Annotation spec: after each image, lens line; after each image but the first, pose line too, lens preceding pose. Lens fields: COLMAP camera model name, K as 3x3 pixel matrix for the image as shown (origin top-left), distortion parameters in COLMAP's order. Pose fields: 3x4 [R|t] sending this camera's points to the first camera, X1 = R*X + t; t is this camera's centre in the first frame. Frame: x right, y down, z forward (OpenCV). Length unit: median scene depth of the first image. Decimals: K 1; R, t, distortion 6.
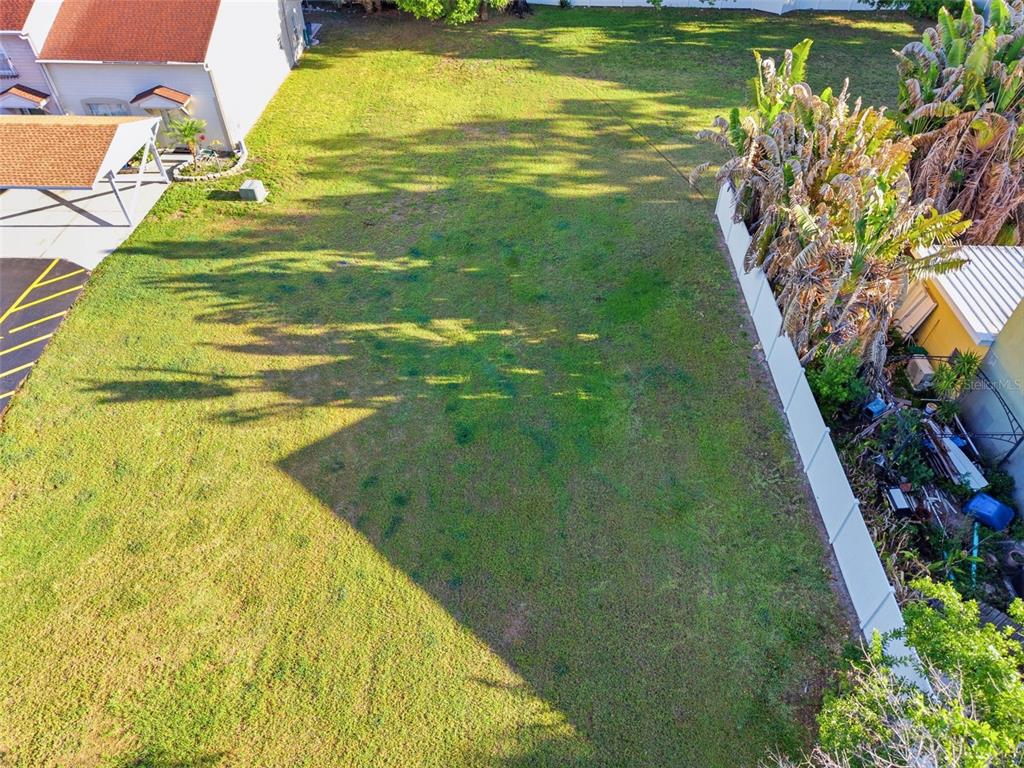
lens RADIAL K [[680.8, 0, 512.0], [0, 680.8, 384.0], [0, 0, 1]] dist [0.005856, -0.004405]
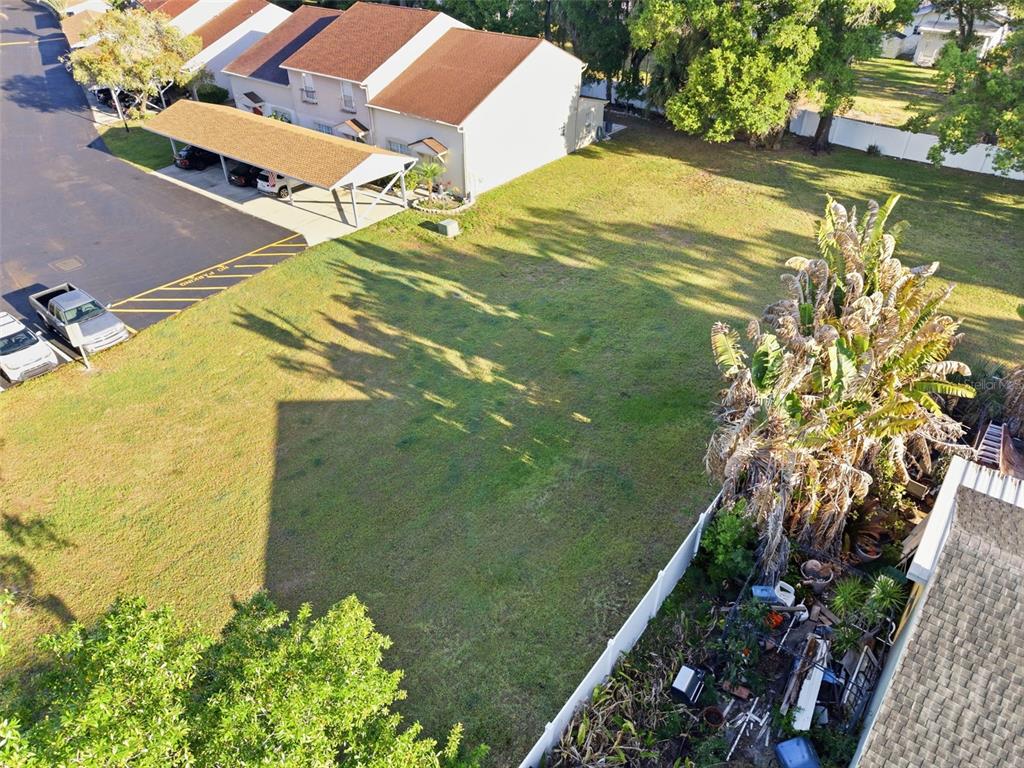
lens RADIAL K [[688.3, 0, 524.0], [0, 688.3, 384.7], [0, 0, 1]] dist [0.048275, -0.063719]
pose [[0.810368, 0.340515, -0.476816, 0.413981], [-0.411058, 0.910318, -0.048511, -0.023970], [0.417535, 0.235310, 0.877664, 0.041747]]
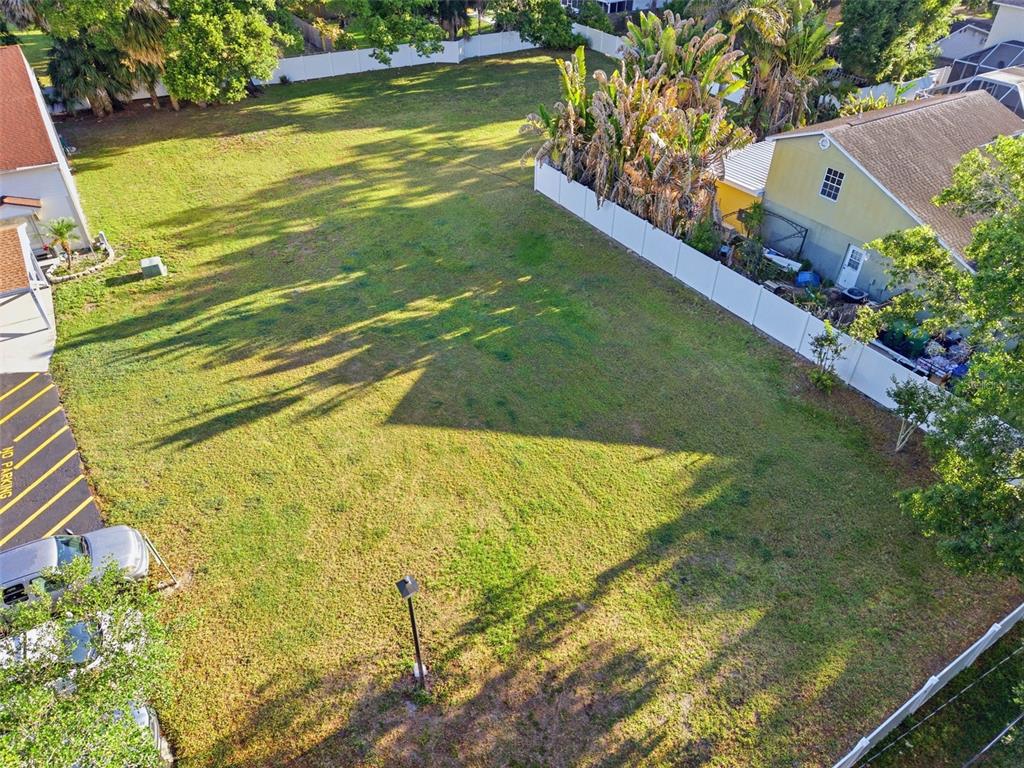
lens RADIAL K [[705.6, 0, 512.0], [0, 705.6, 384.0], [0, 0, 1]] dist [-0.004686, -0.001397]
pose [[0.833741, -0.335062, 0.438874, -0.455780], [0.385418, 0.922316, -0.028038, 0.115779], [-0.395386, 0.192526, 0.898111, -0.129548]]
